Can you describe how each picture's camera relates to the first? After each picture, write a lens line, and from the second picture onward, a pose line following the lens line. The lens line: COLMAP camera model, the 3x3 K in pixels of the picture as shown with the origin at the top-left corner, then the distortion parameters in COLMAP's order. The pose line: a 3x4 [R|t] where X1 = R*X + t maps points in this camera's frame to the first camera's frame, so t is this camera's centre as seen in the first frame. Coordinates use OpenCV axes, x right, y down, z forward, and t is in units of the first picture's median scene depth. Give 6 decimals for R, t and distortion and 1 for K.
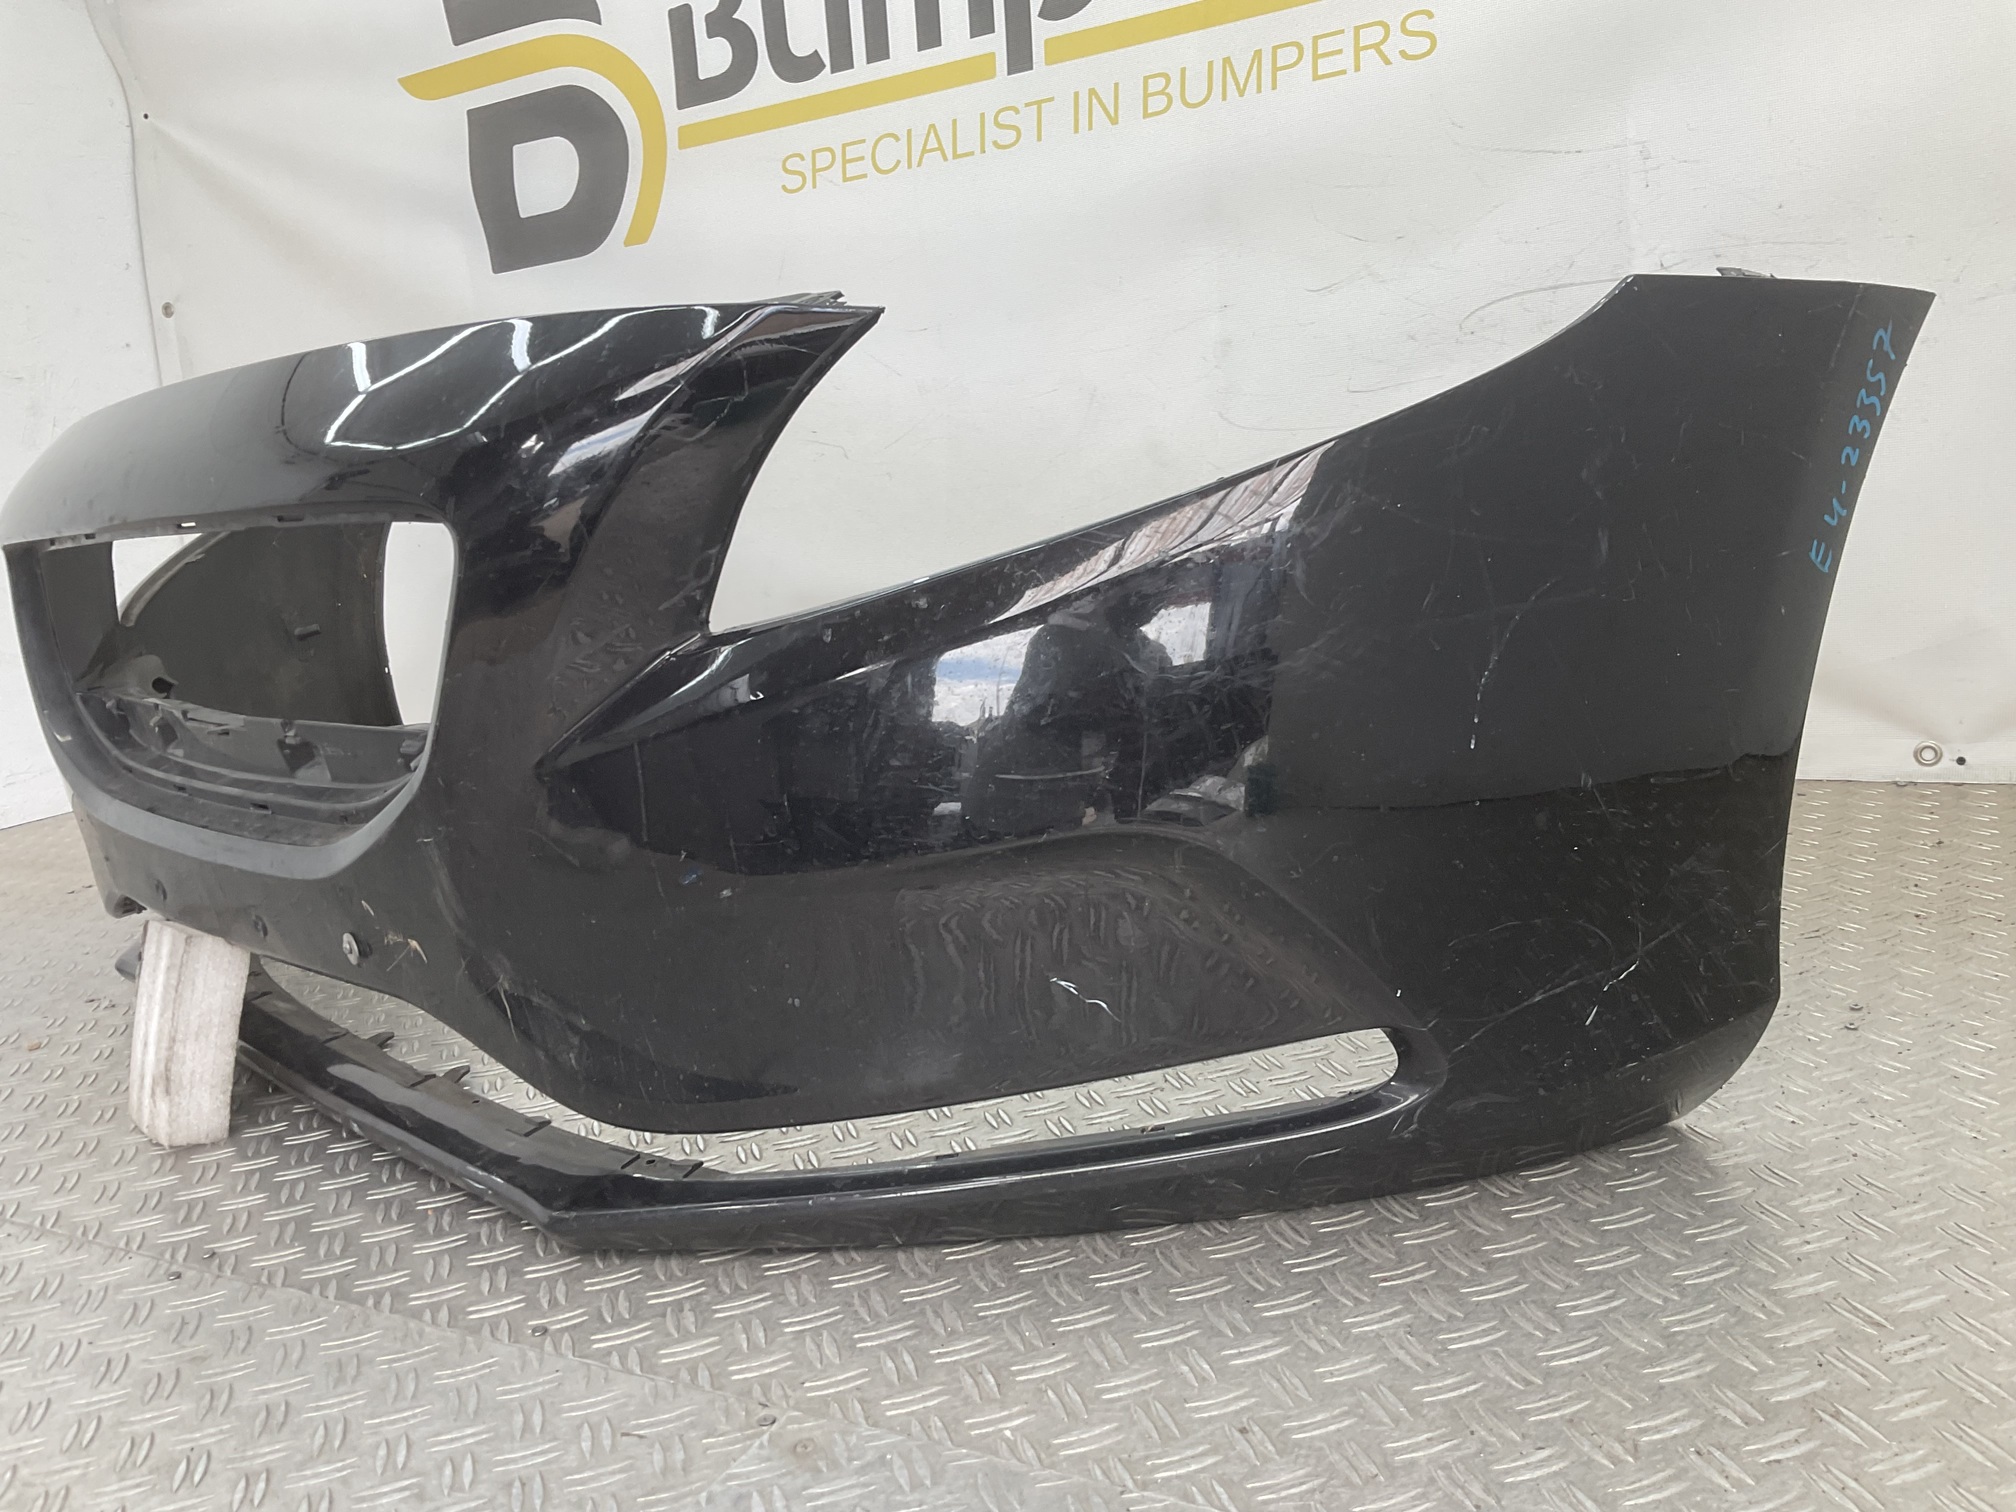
lens RADIAL K [[1658.9, 0, 998.0], [0, 1658.9, 747.1], [0, 0, 1]] dist [0.072056, -0.136994]
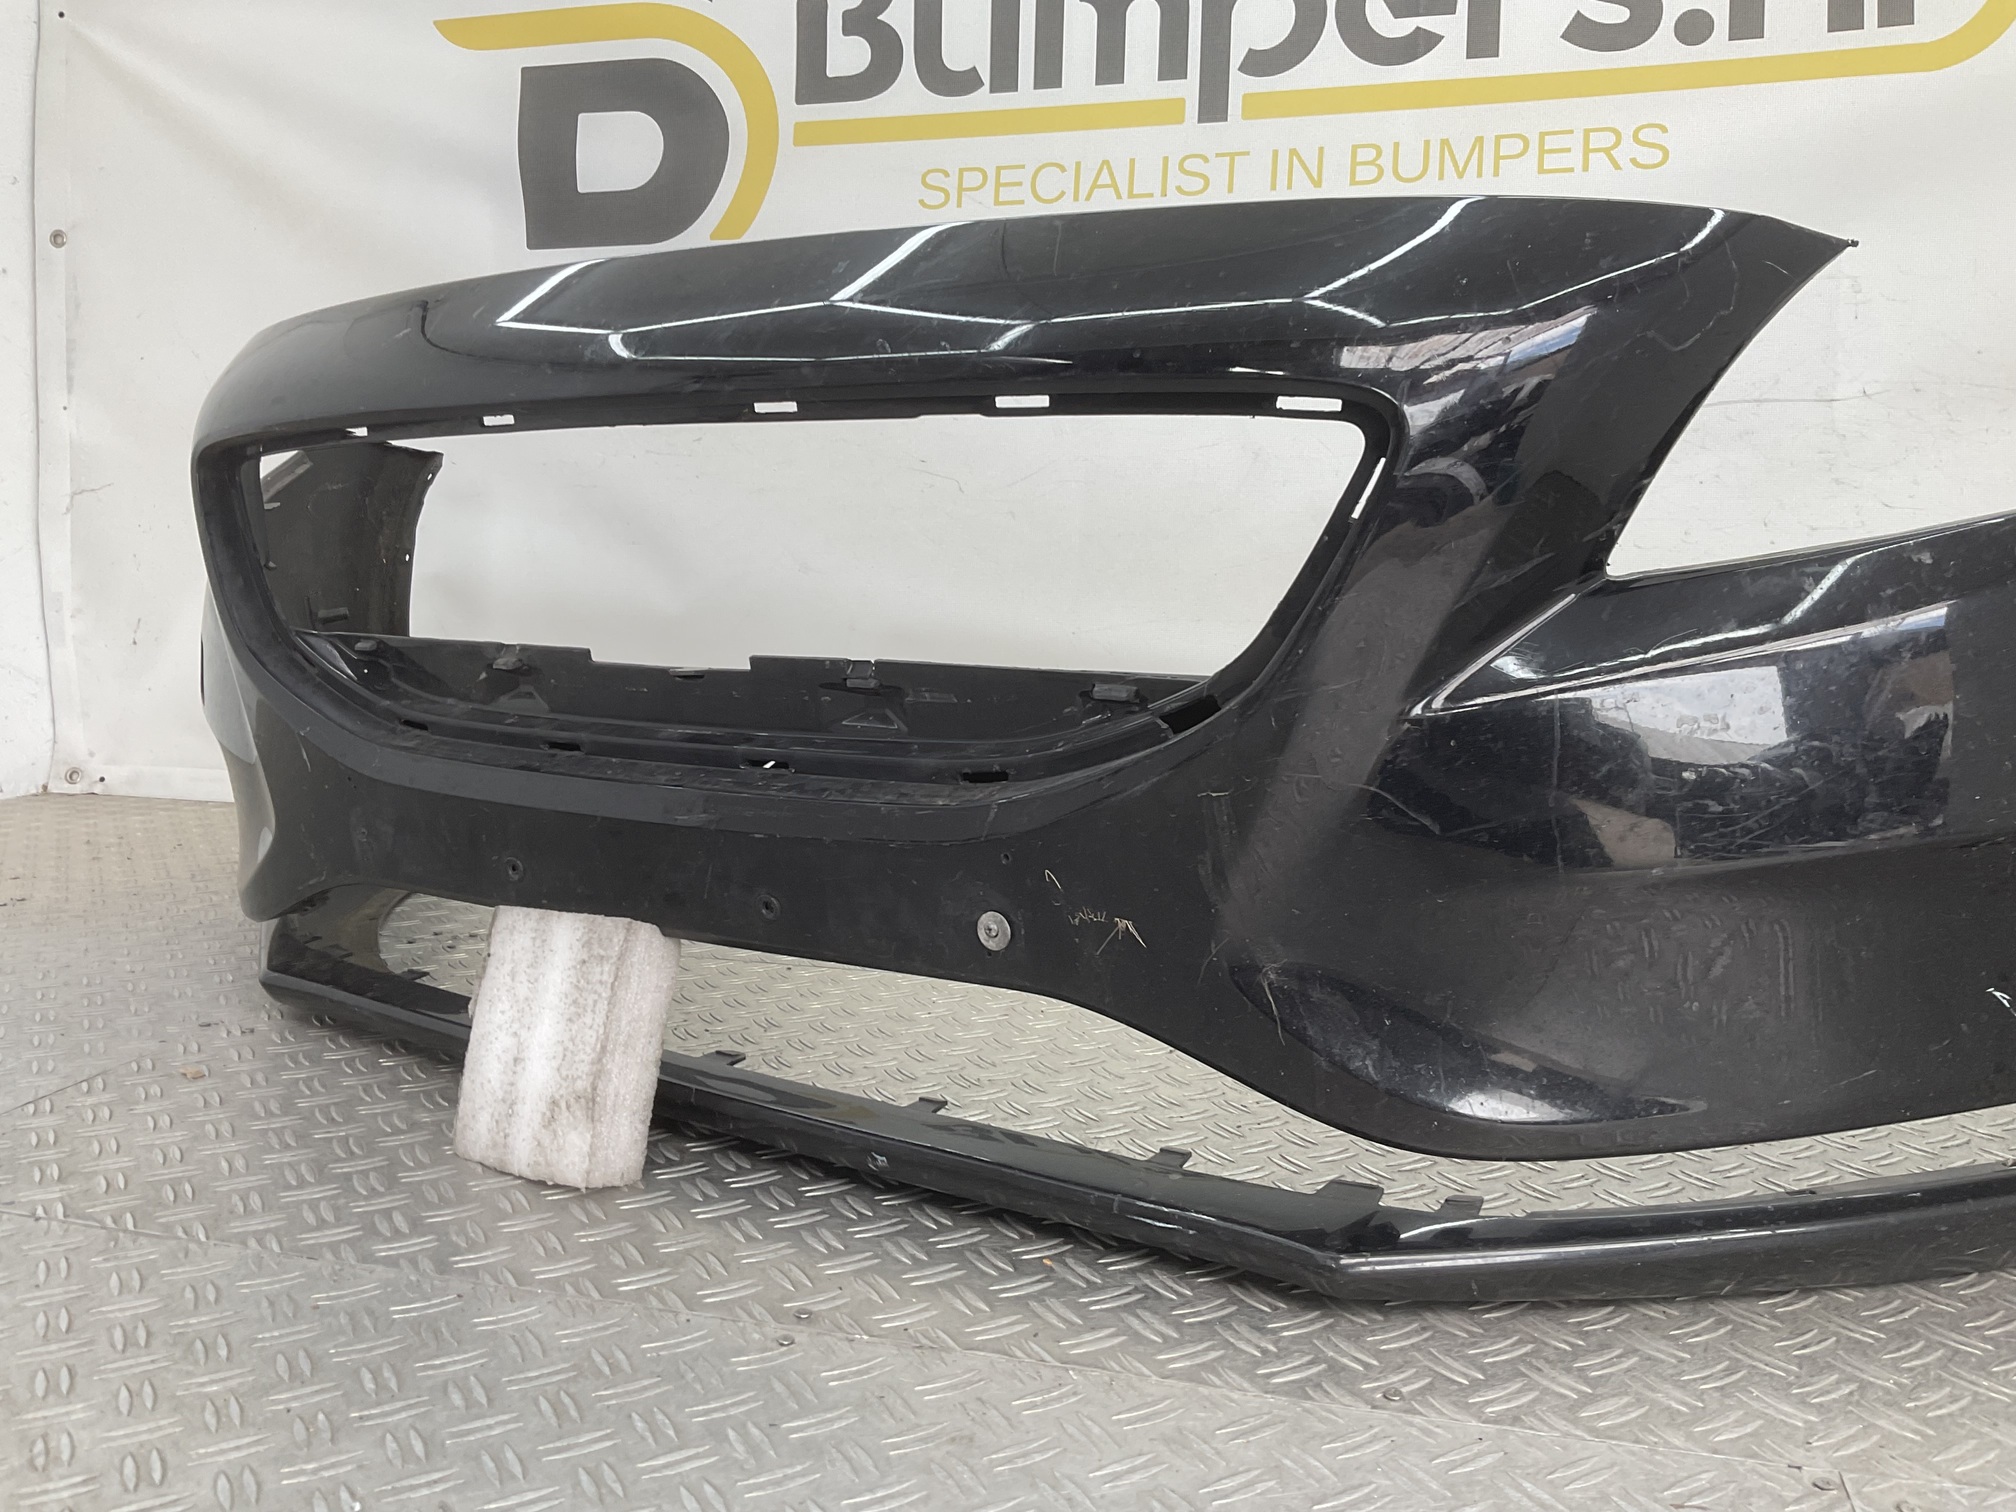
lens RADIAL K [[1658.9, 0, 1001.5], [0, 1658.9, 749.5], [0, 0, 1]] dist [0.072056, -0.136994]
pose [[0.964363, 0.084768, 0.250636, -0.334396], [-0.064907, 0.994136, -0.086489, 0.057296], [-0.256498, 0.067139, 0.964210, 0.116168]]
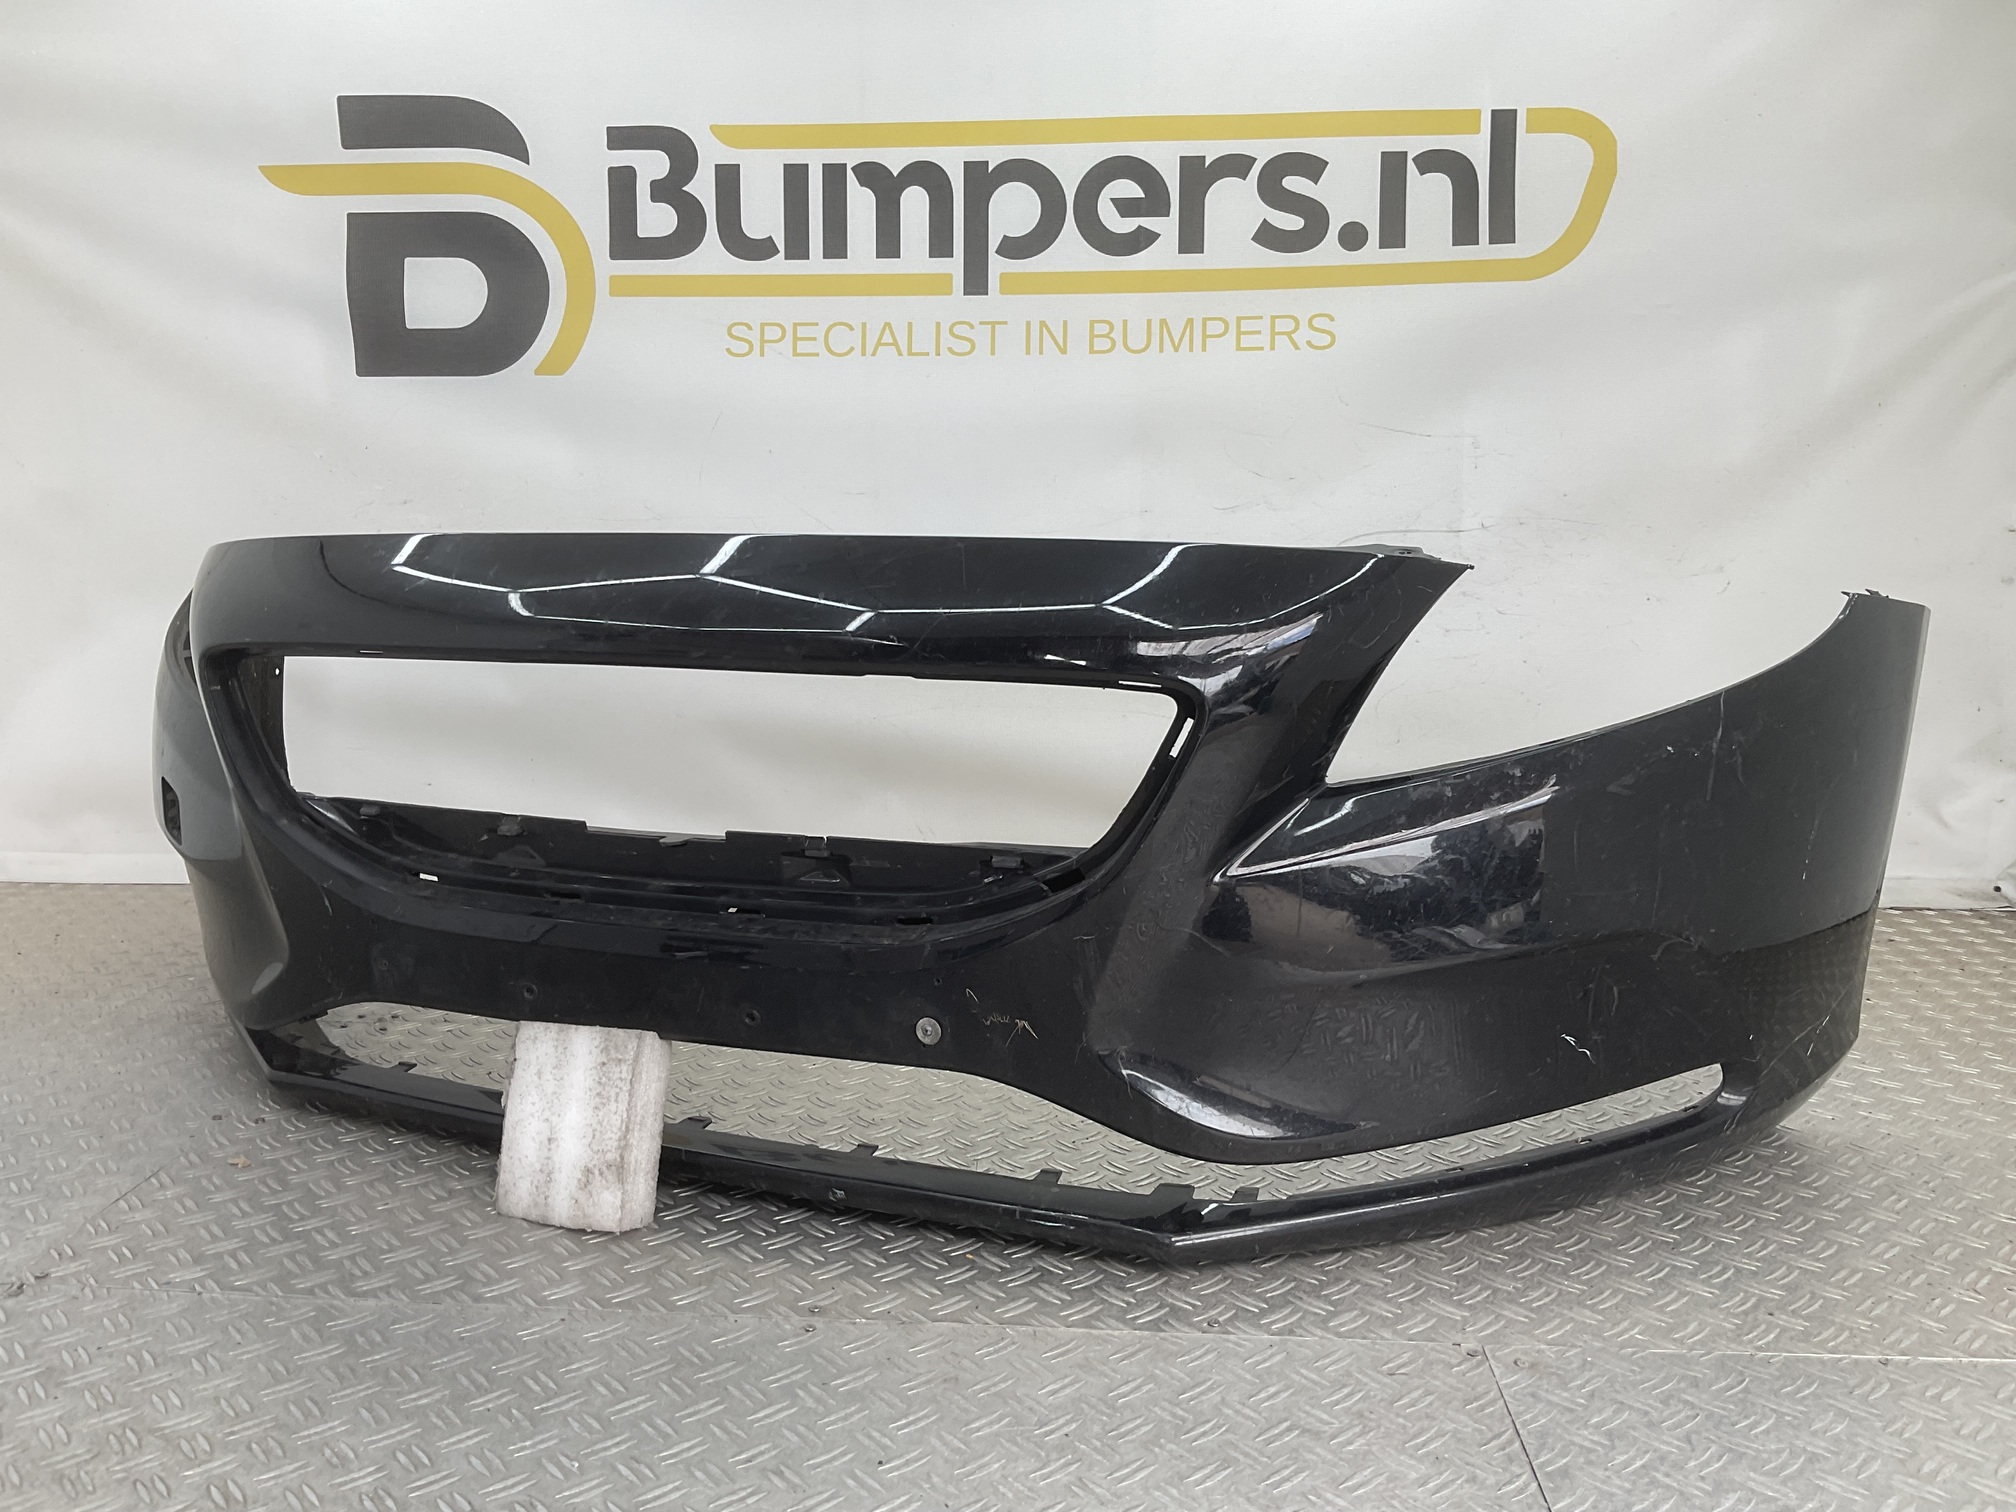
lens RADIAL K [[1658.9, 0, 995.8], [0, 1658.9, 747.7], [0, 0, 1]] dist [0.072056, -0.136994]
pose [[0.903518, 0.047203, 0.425942, -0.480985], [-0.017185, 0.997107, -0.074046, 0.003183], [-0.428205, 0.059582, 0.901715, -0.052418]]
